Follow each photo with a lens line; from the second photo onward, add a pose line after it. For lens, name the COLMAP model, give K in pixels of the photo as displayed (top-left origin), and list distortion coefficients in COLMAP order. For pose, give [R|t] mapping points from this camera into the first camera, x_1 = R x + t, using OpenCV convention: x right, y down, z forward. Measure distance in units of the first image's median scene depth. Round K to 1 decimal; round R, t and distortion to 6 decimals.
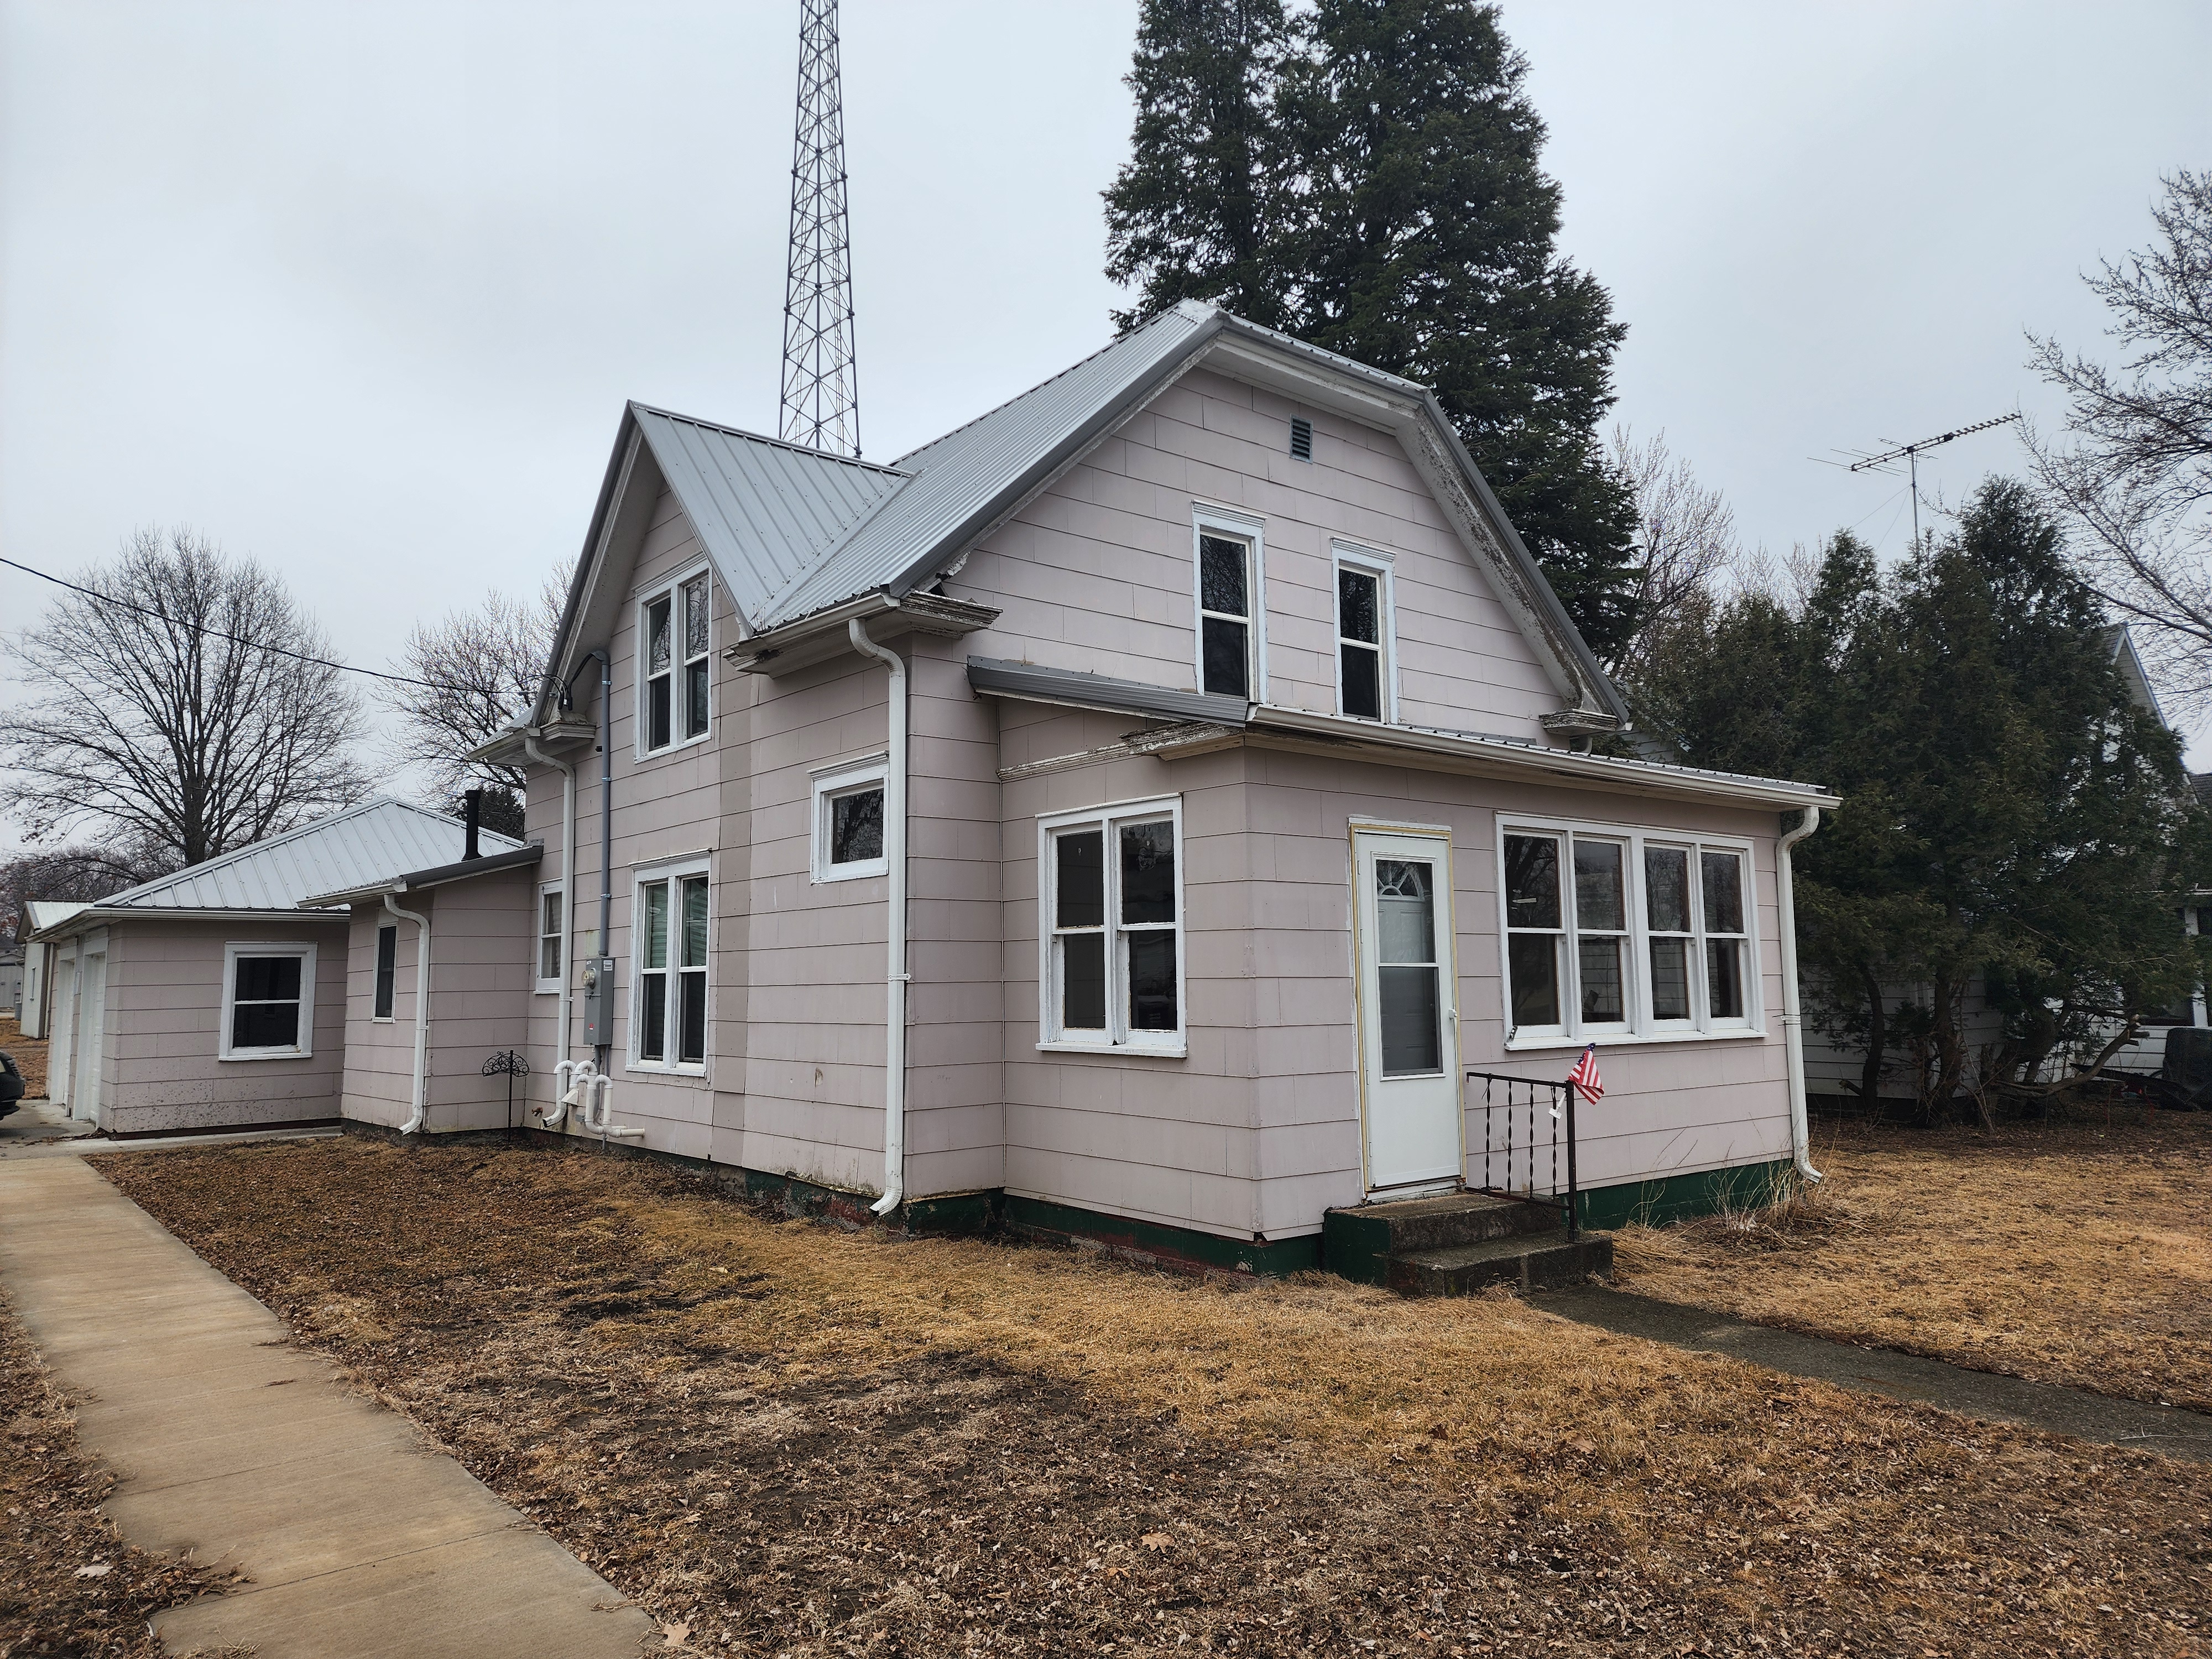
lens RADIAL K [[1488.4, 0, 1041.7], [0, 1488.4, 840.6], [0, 0, 1]] dist [0.066936, -0.059479]
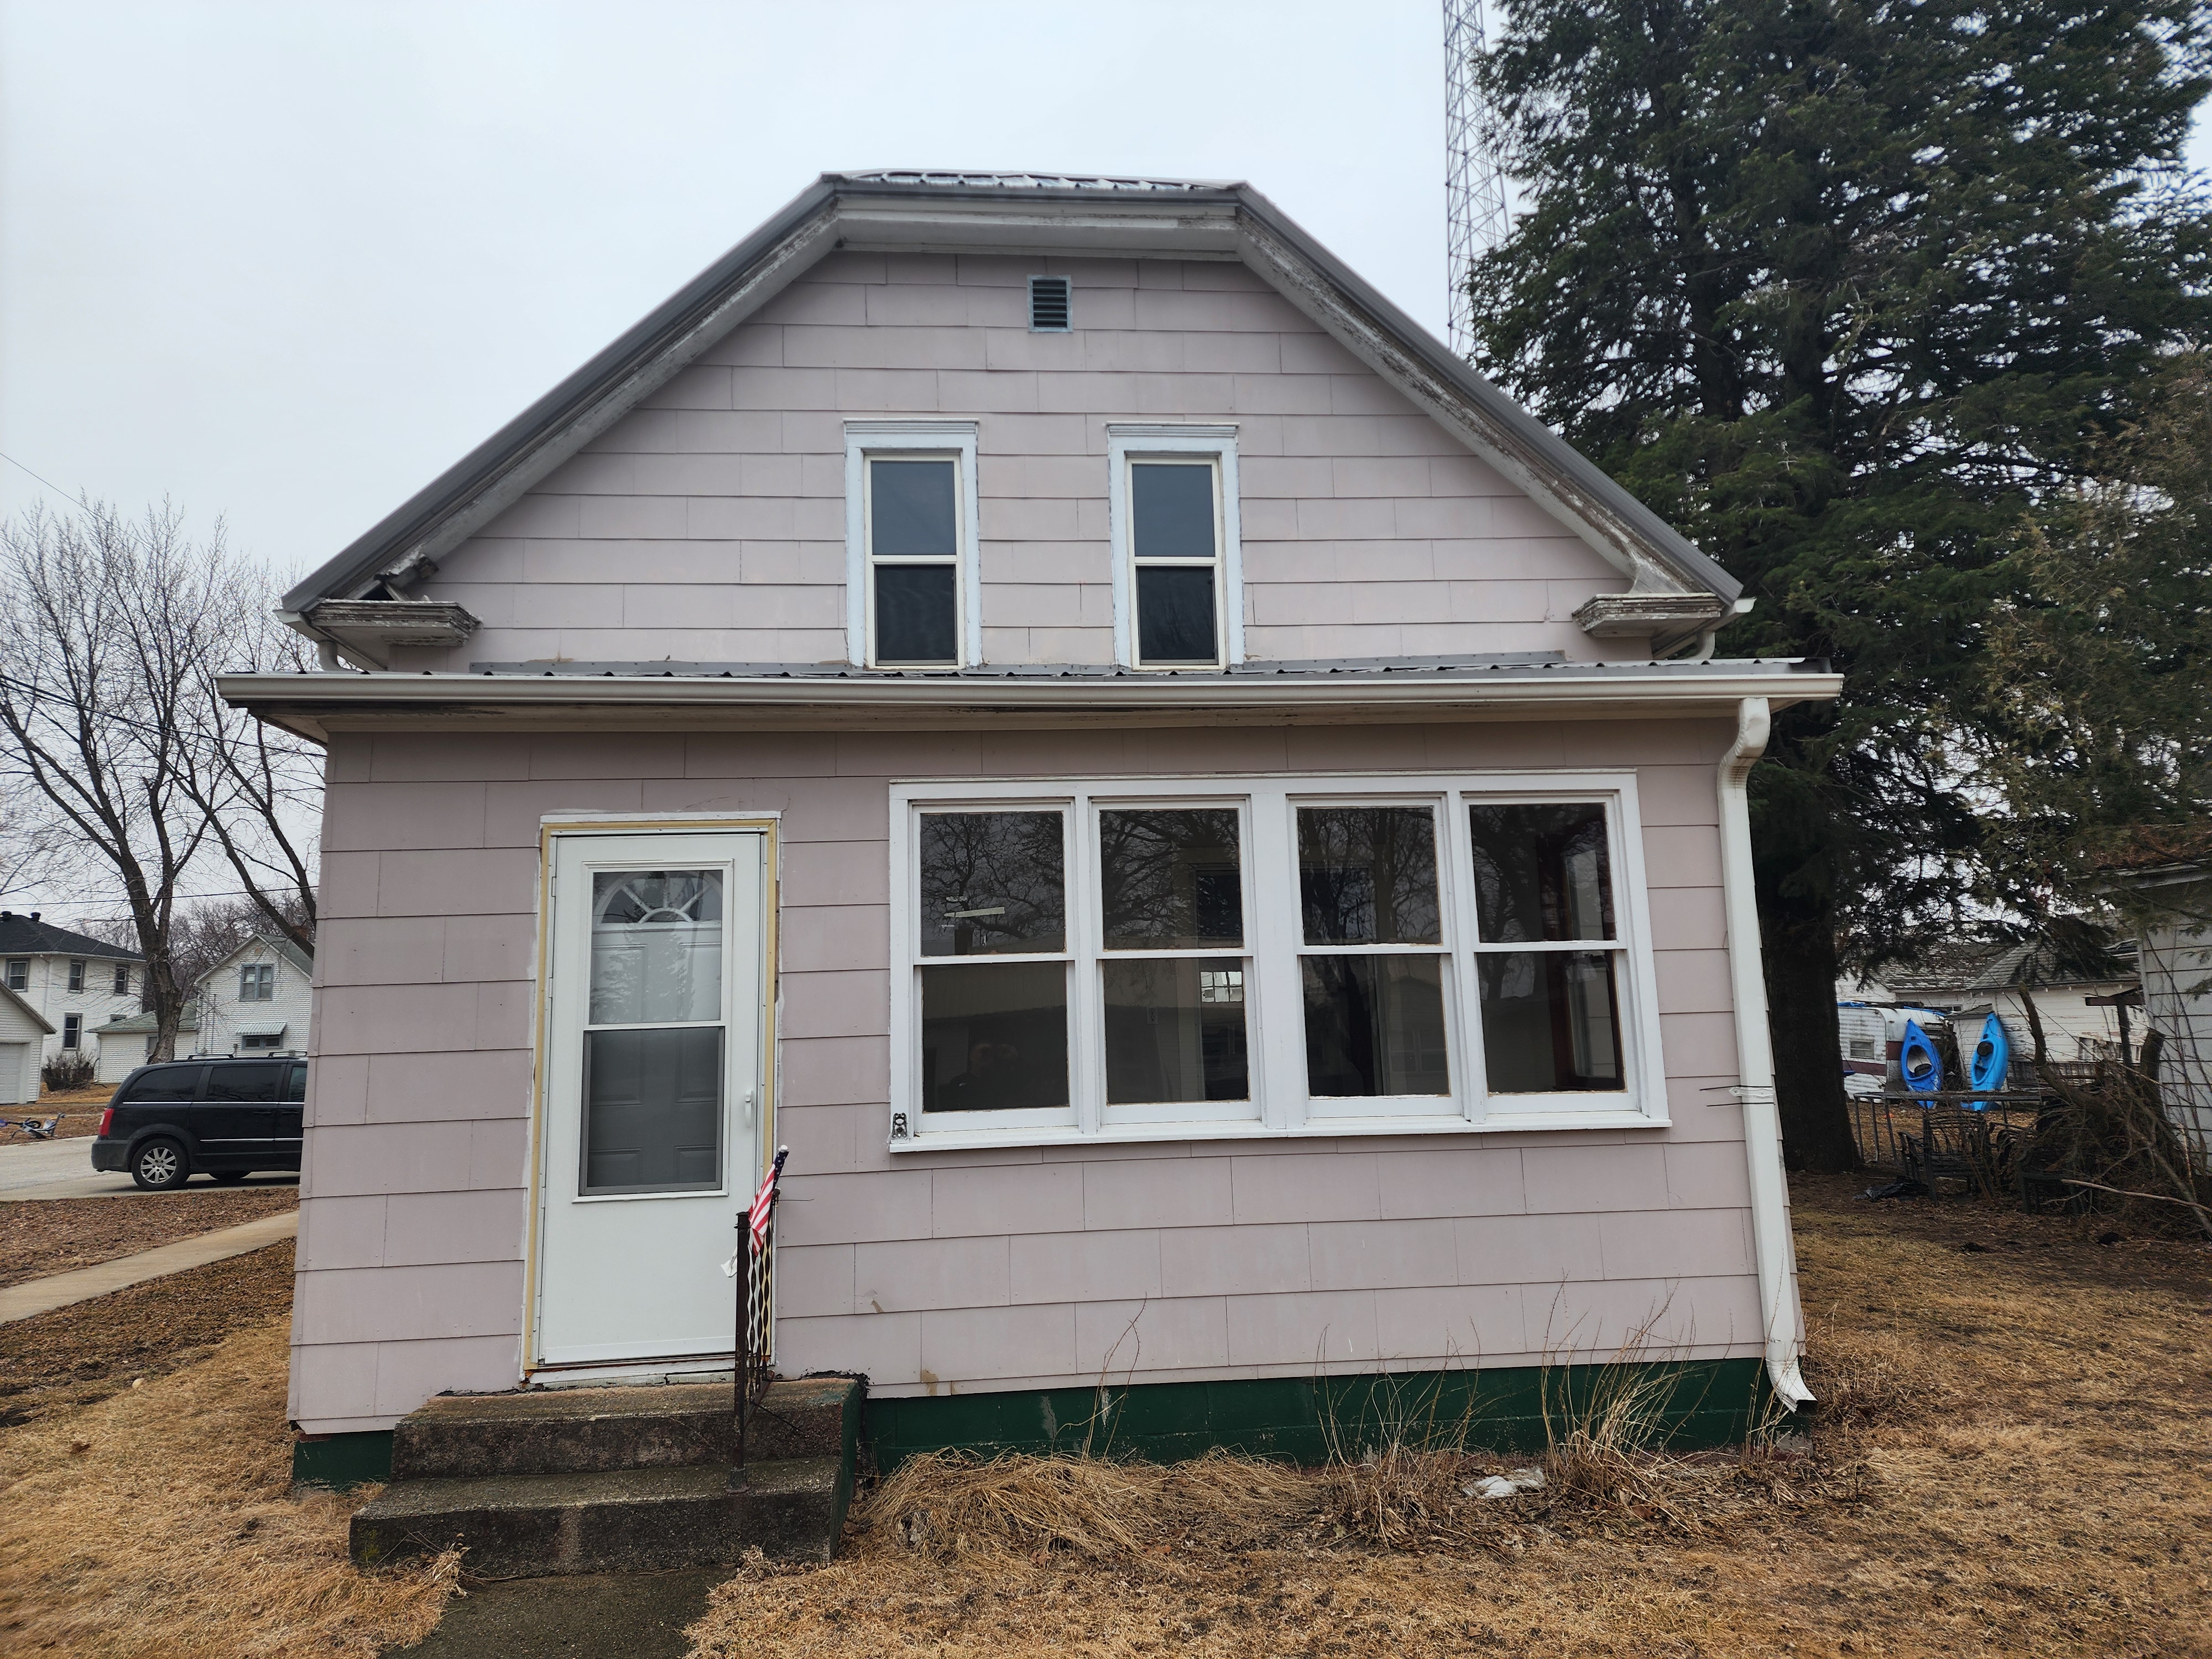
lens RADIAL K [[1488.4, 0, 1107.2], [0, 1488.4, 814.5], [0, 0, 1]] dist [0.066936, -0.059479]
pose [[0.837375, -0.100280, -0.537352, 0.600658], [0.073577, 0.994760, -0.070983, 0.040001], [0.541655, 0.019903, 0.840365, 0.418500]]
